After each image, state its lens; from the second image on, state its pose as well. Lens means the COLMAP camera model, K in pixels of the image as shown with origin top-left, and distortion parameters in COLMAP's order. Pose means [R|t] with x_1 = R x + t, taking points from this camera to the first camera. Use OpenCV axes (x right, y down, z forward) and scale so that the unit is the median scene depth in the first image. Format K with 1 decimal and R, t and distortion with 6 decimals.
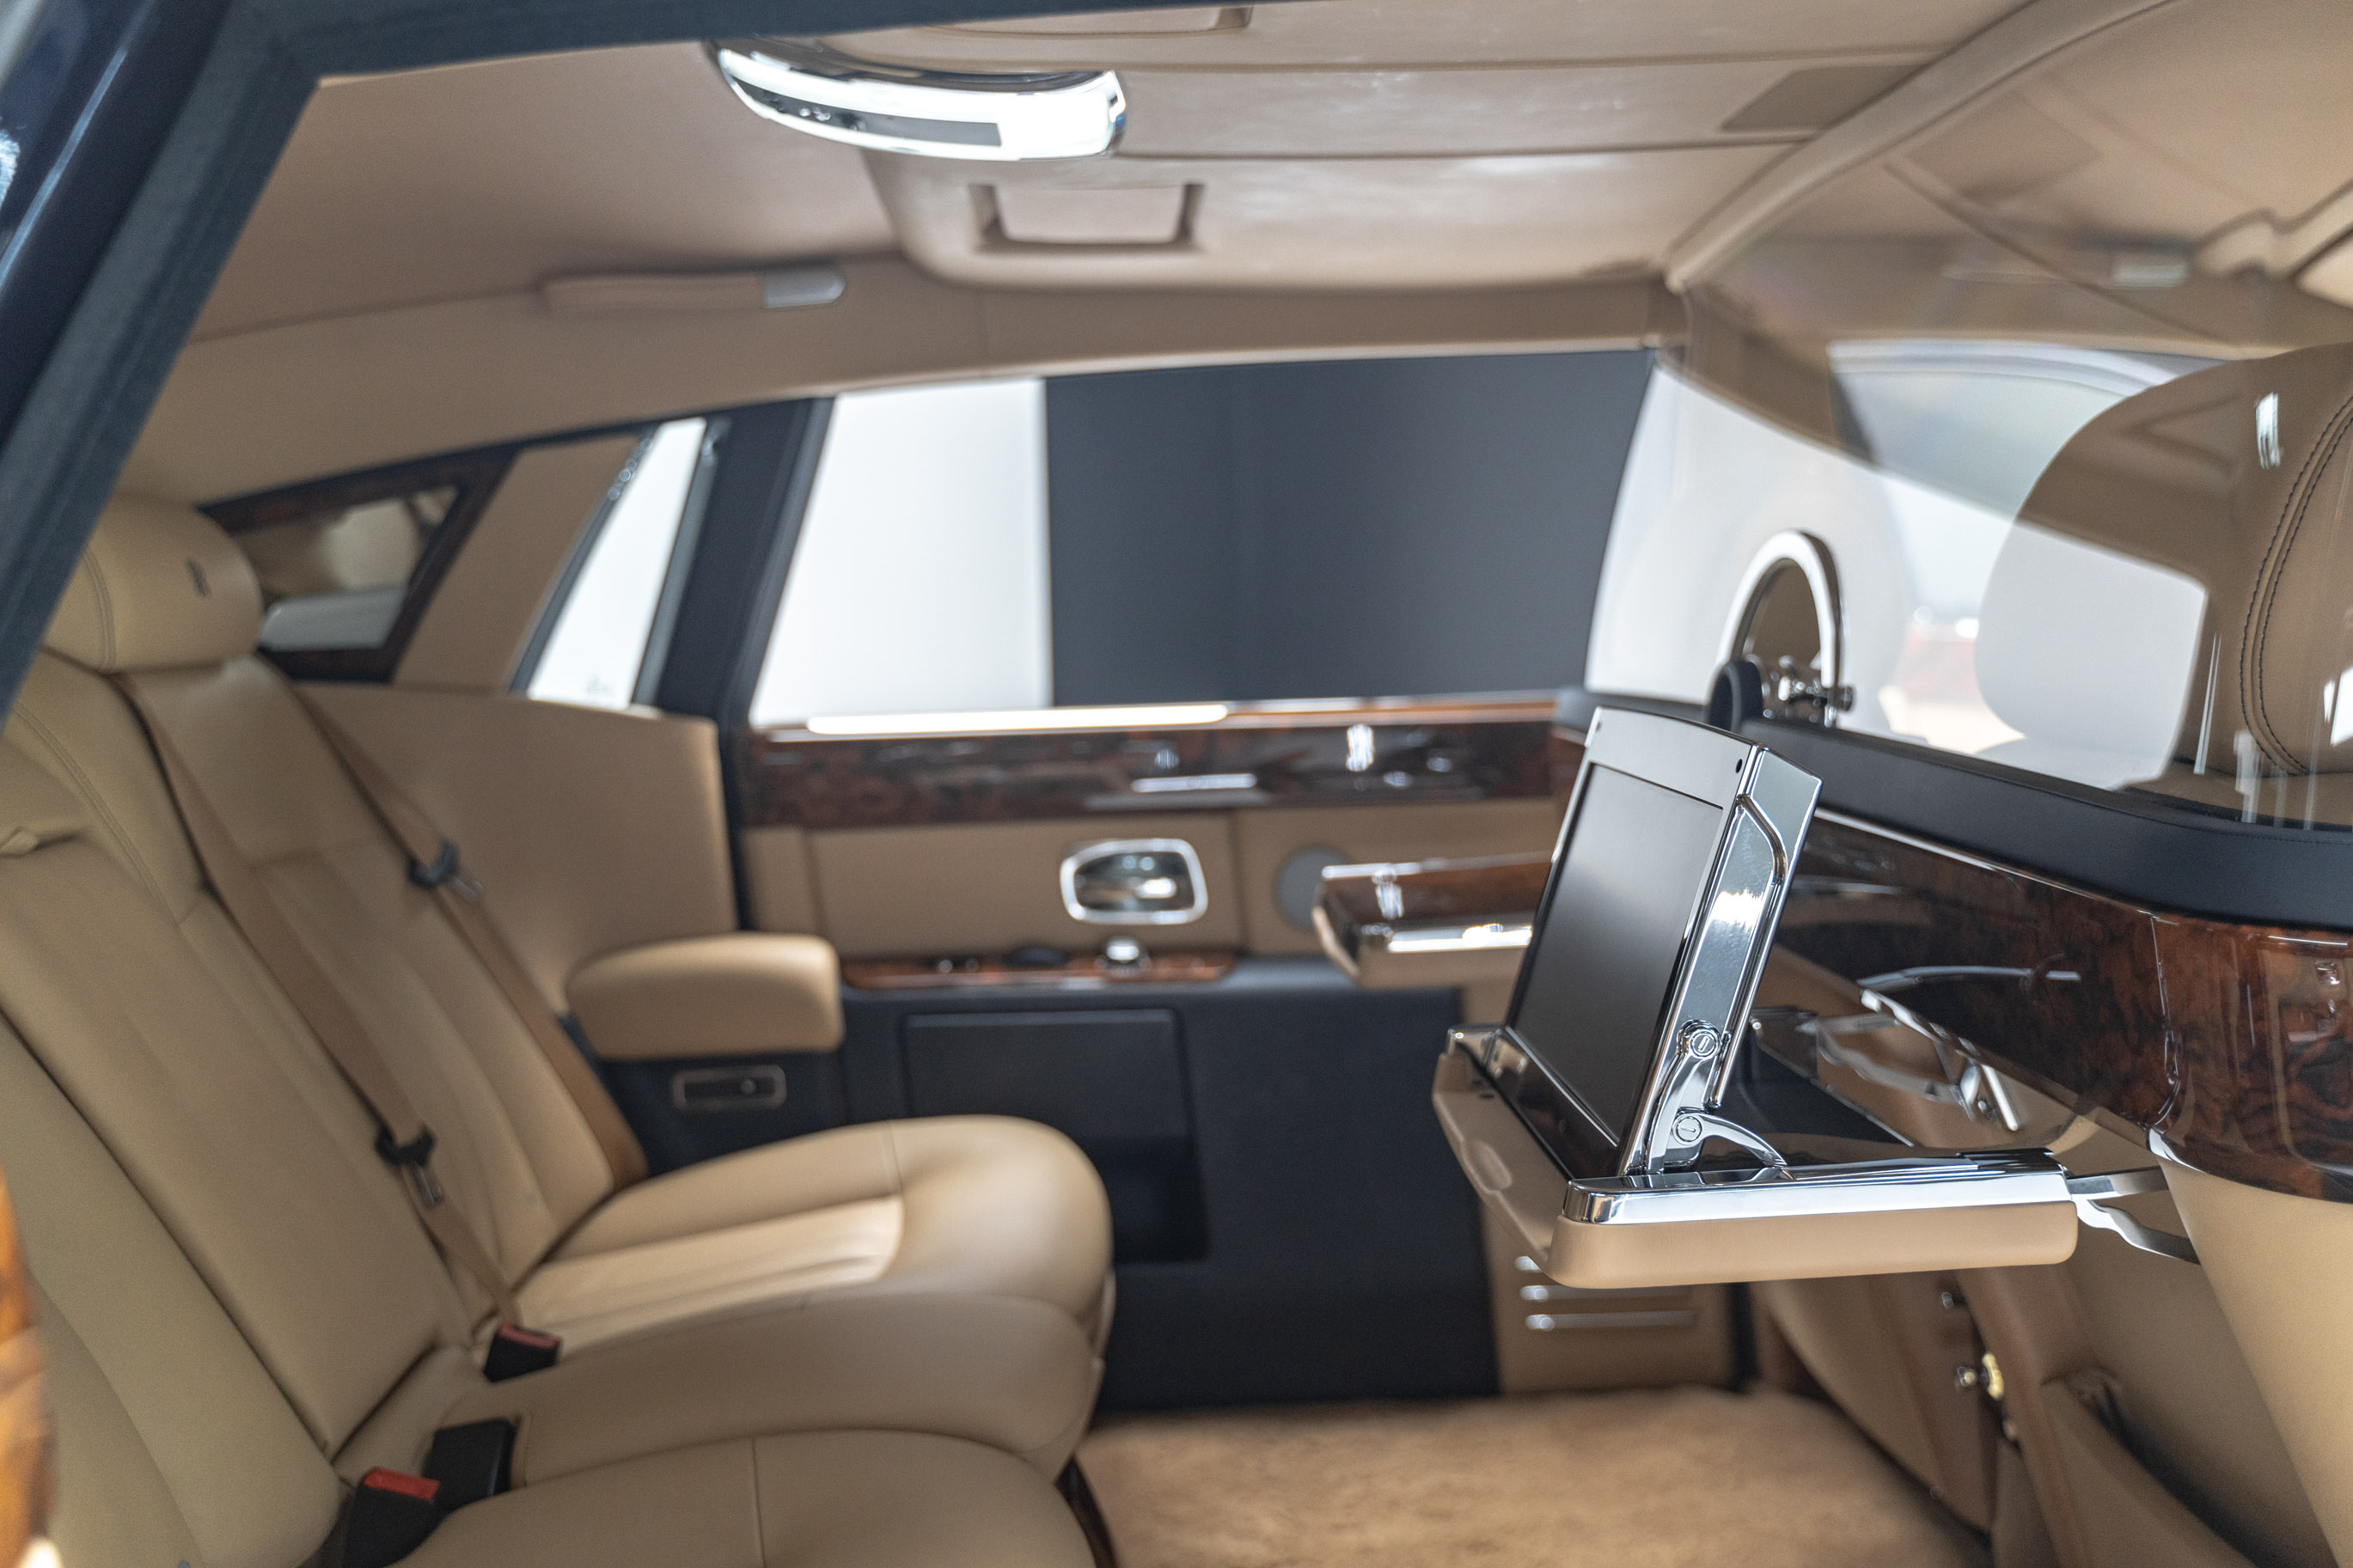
lens RADIAL K [[2170.7, 0, 1173.2], [0, 2170.7, 783.4], [0, 0, 1]] dist [0.003972, -0.001290]
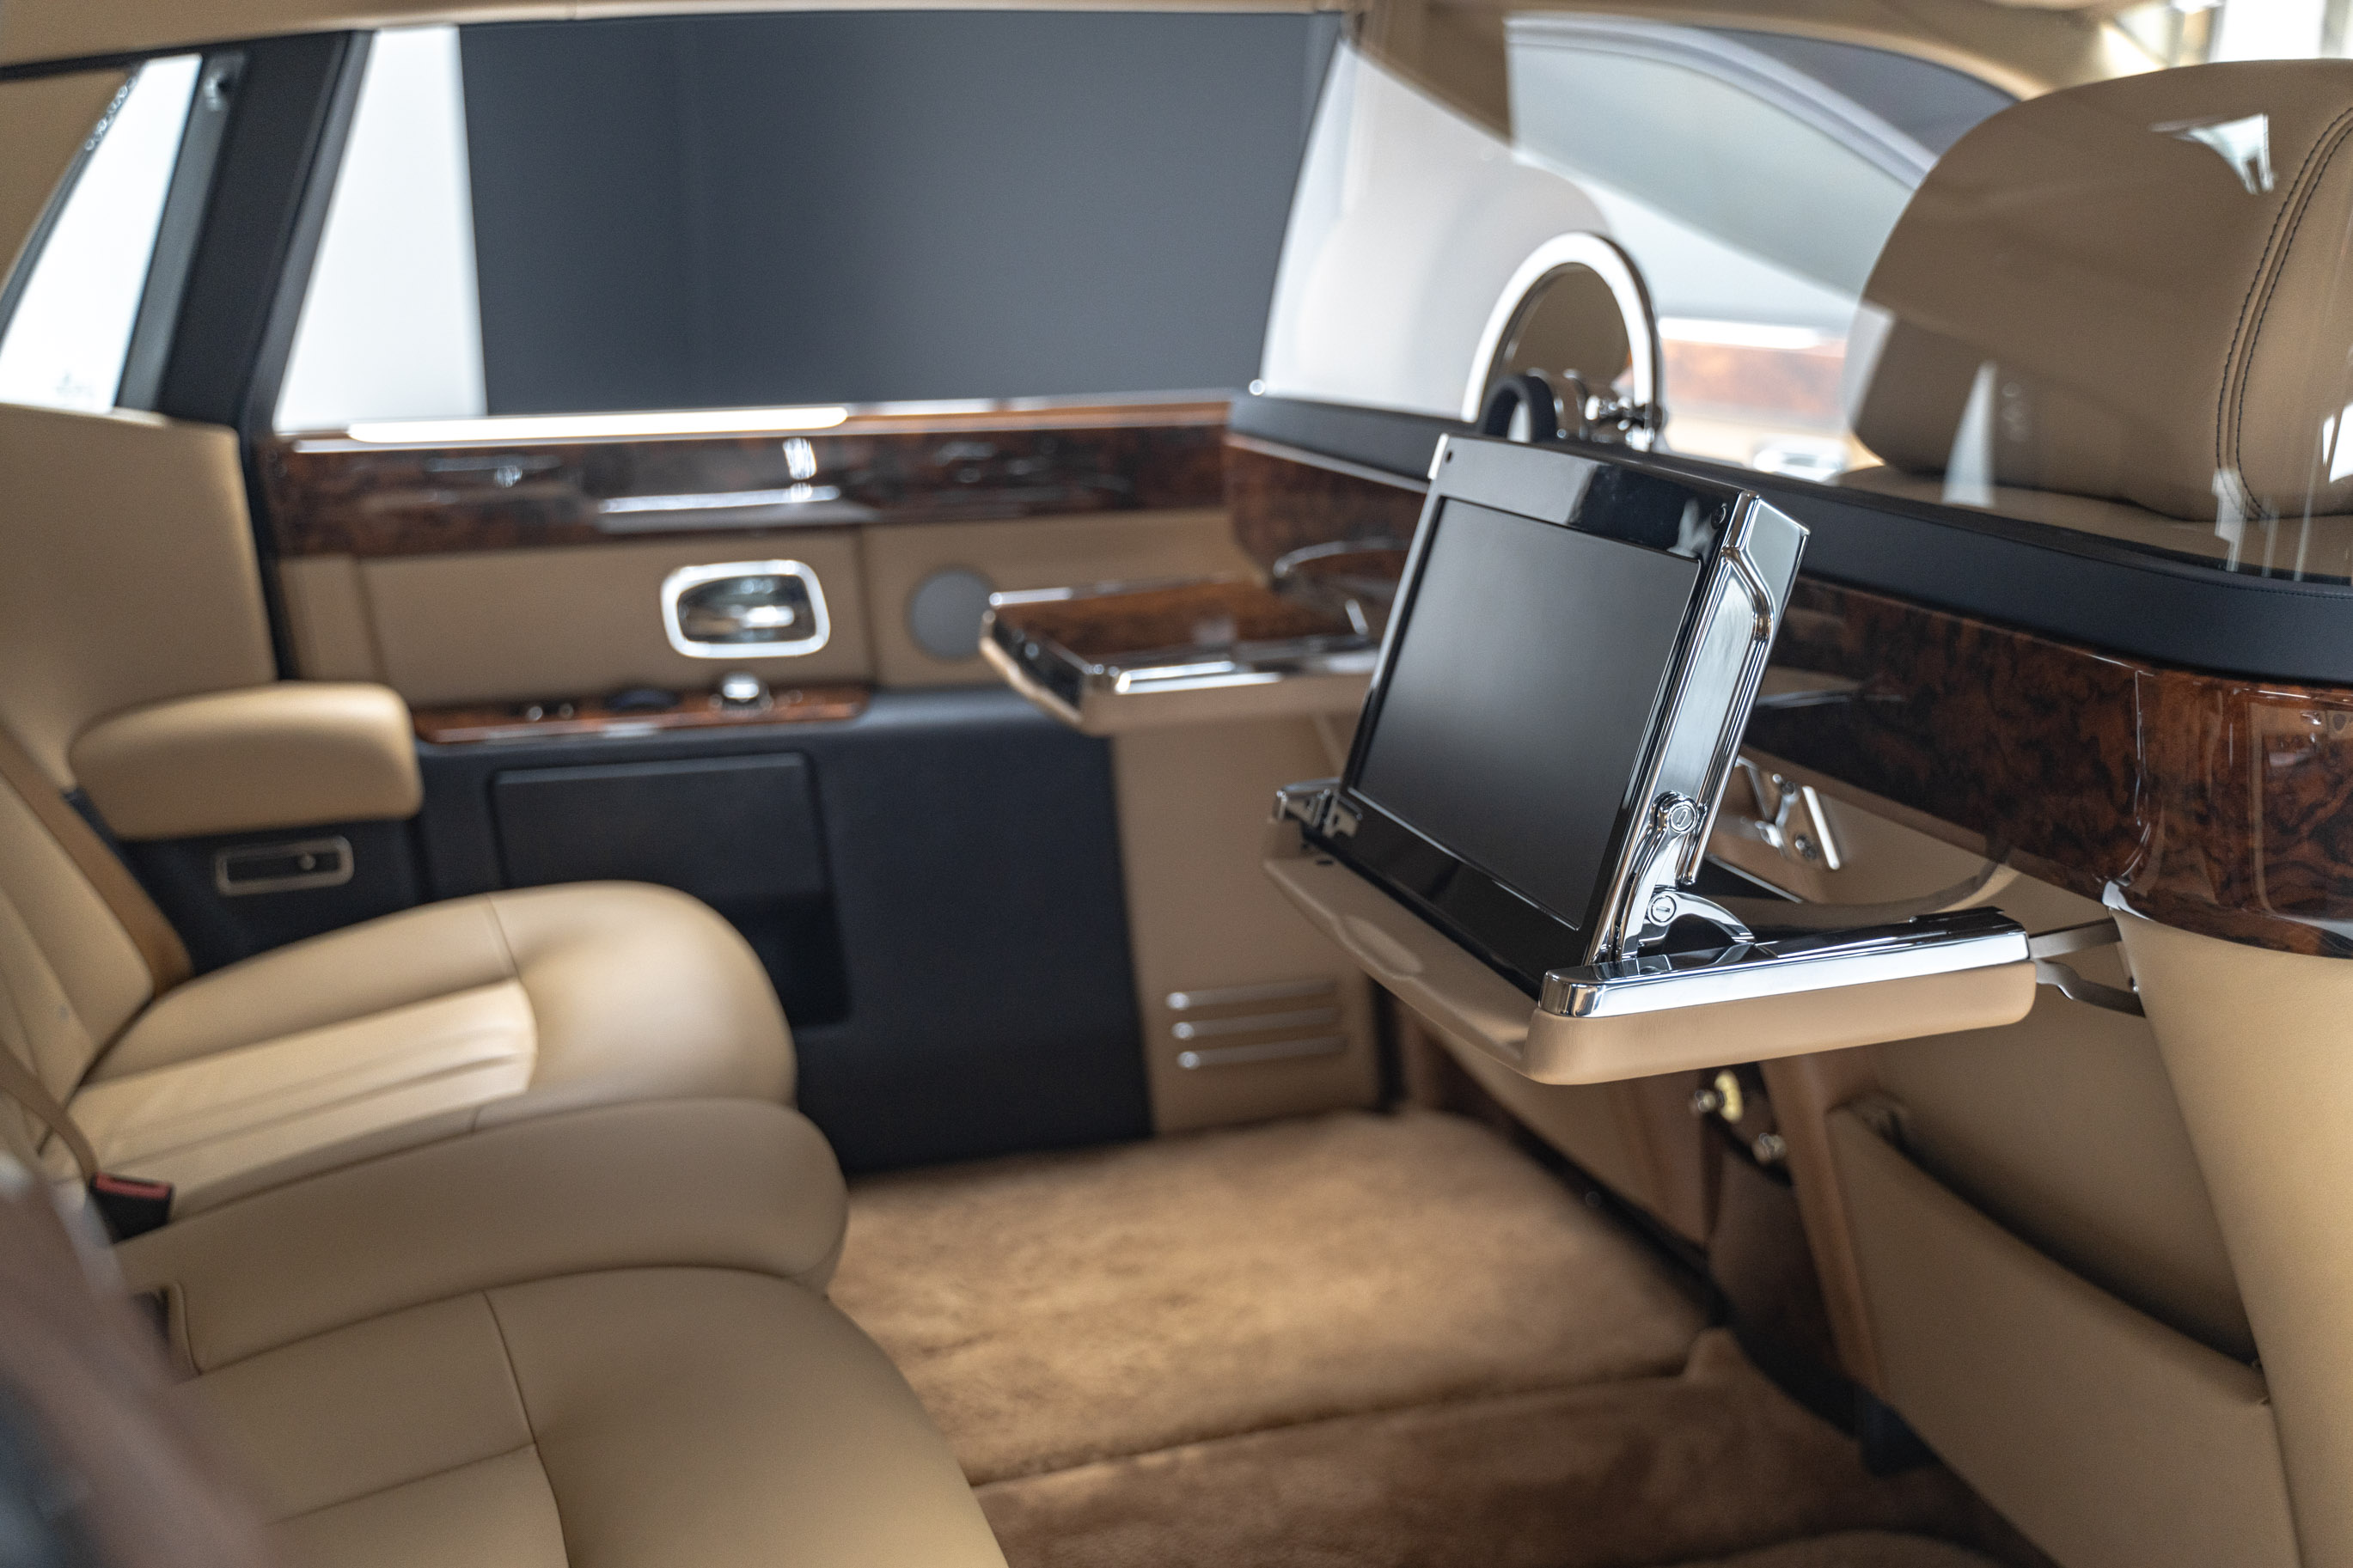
lens RADIAL K [[2287.3, 0, 1171.2], [0, 2287.3, 786.3], [0, 0, 1]] dist [0.003986, -0.017879]
pose [[0.966159, -0.044198, 0.254132, -0.106232], [0.007987, 0.989864, 0.141790, -0.016813], [-0.257823, -0.134962, 0.956720, 0.061248]]
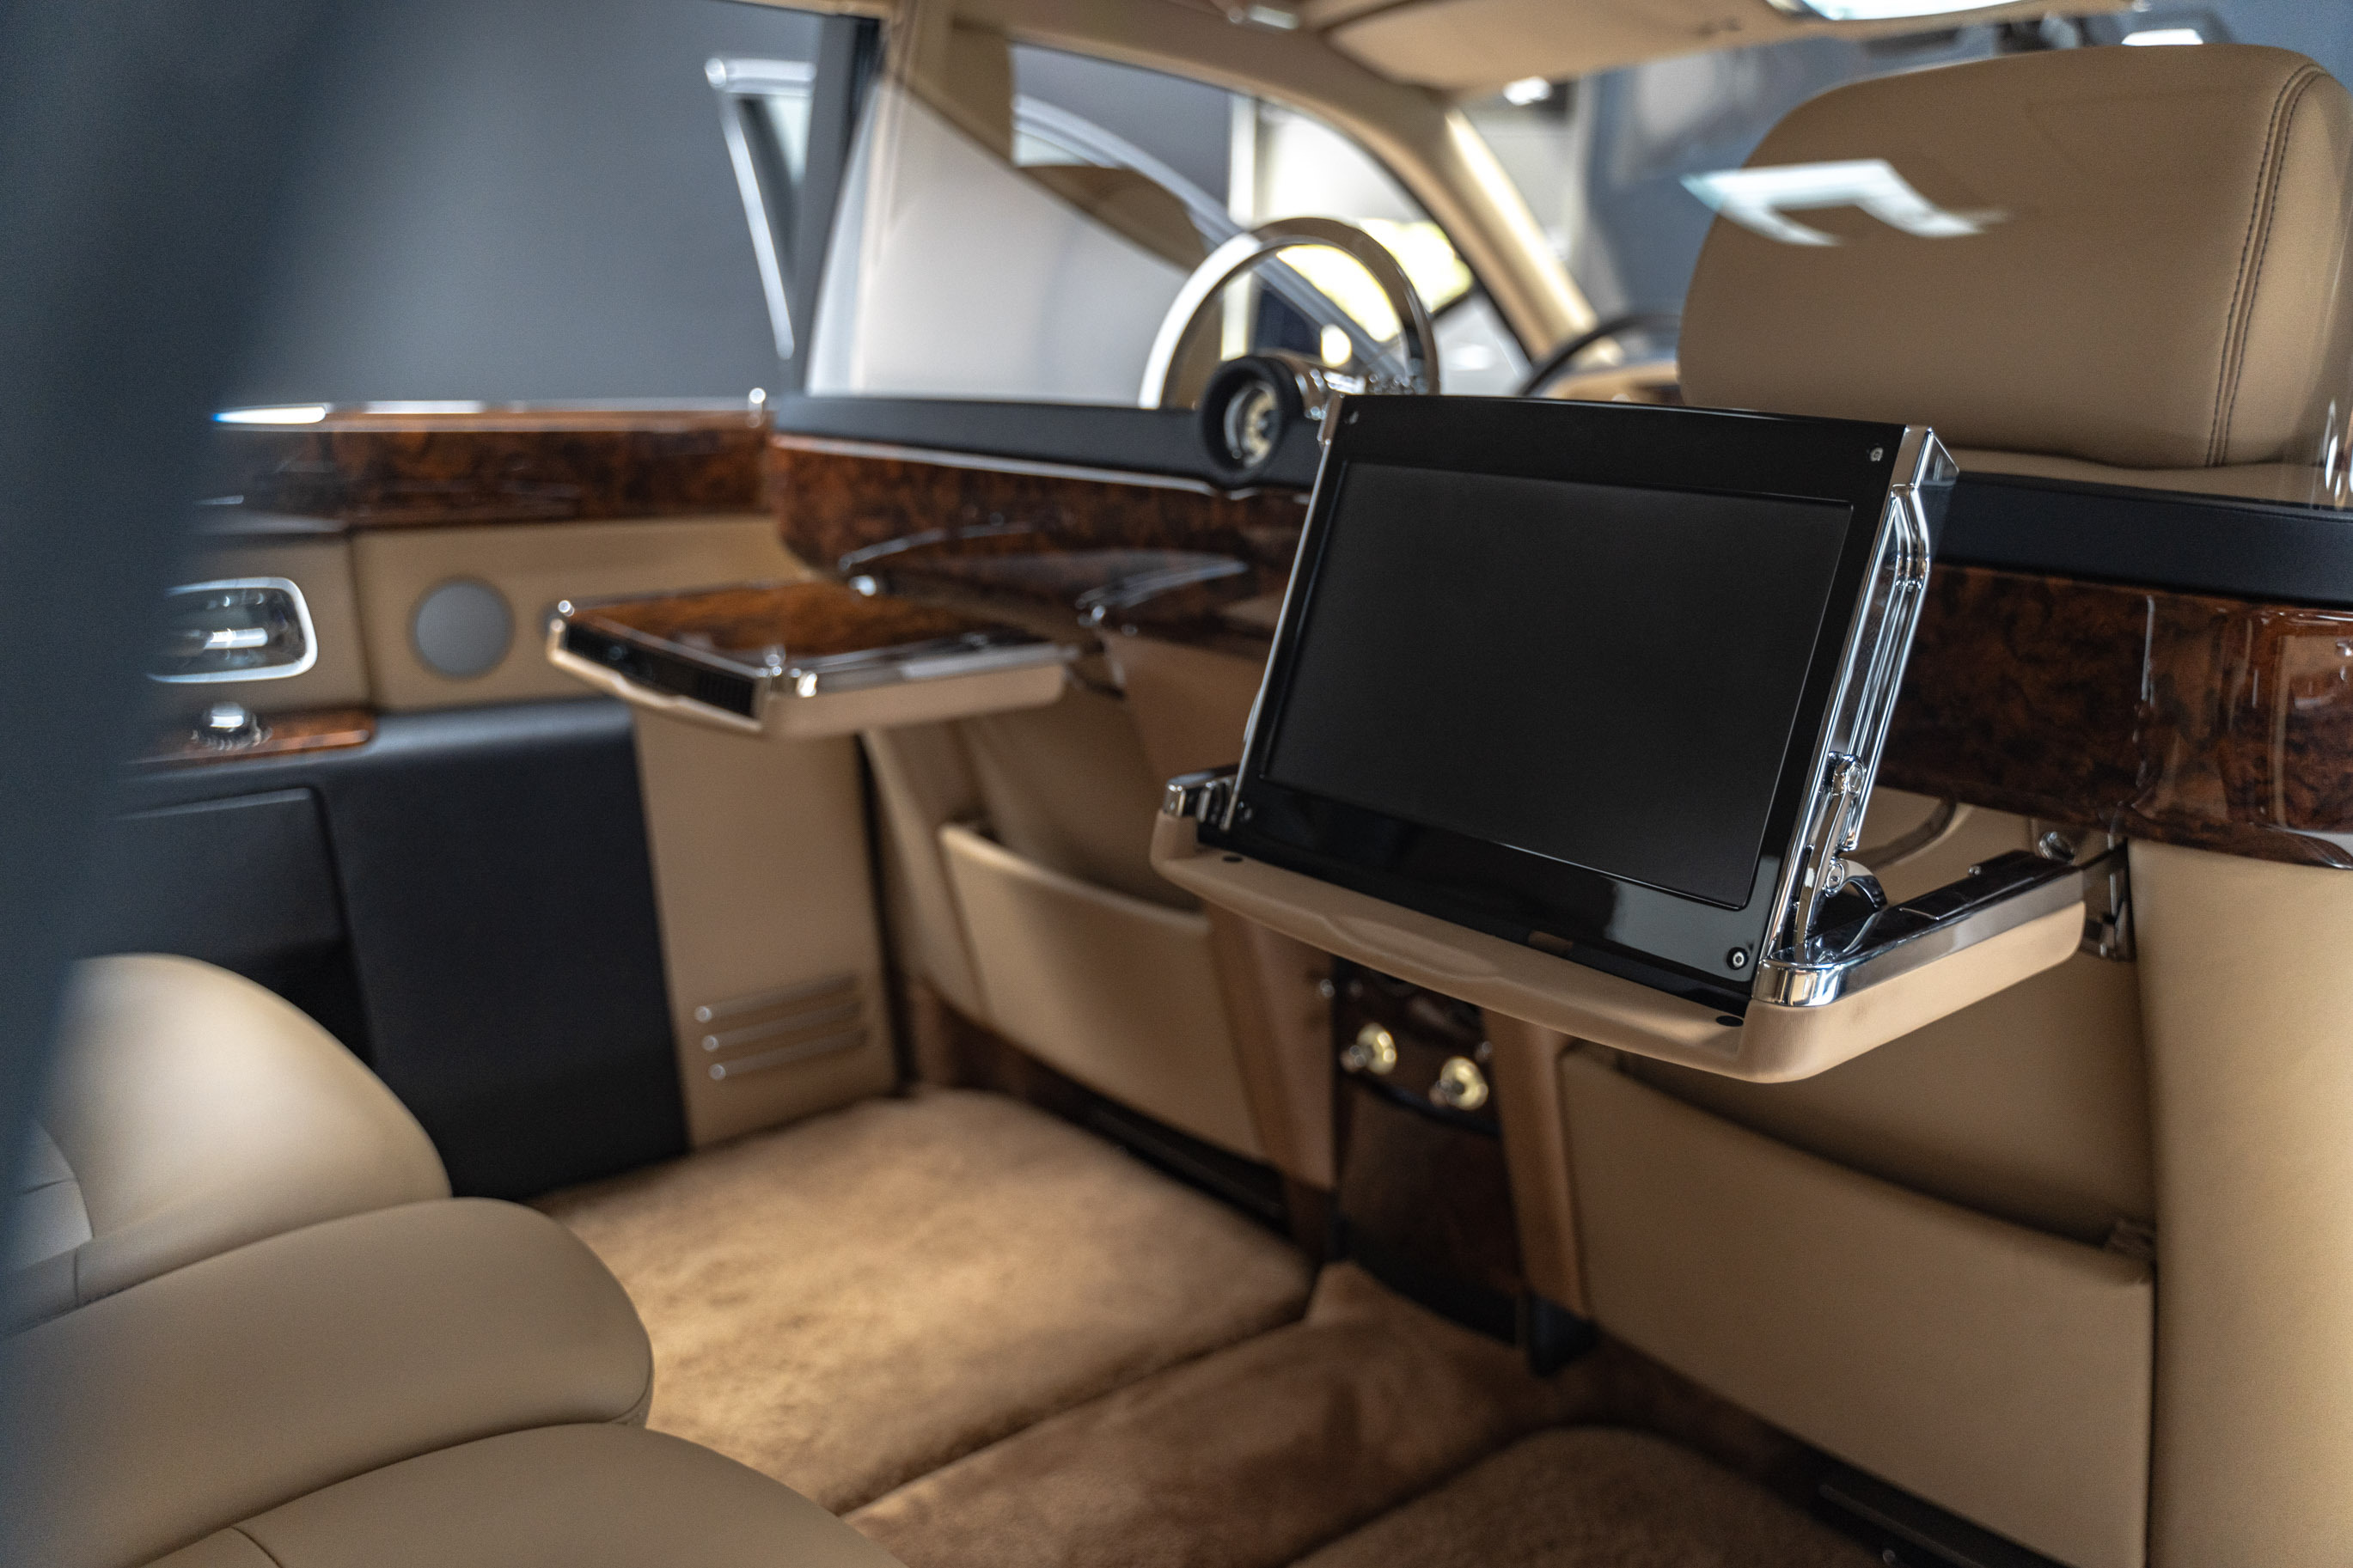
lens RADIAL K [[1879.4, 0, 1165.5], [0, 1879.4, 781.2], [0, 0, 1]] dist [-0.000167, -0.004107]
pose [[0.772121, -0.101918, 0.627250, -0.216618], [0.011120, 0.989071, 0.147019, 0.003633], [-0.635379, -0.106541, 0.764816, 0.298764]]
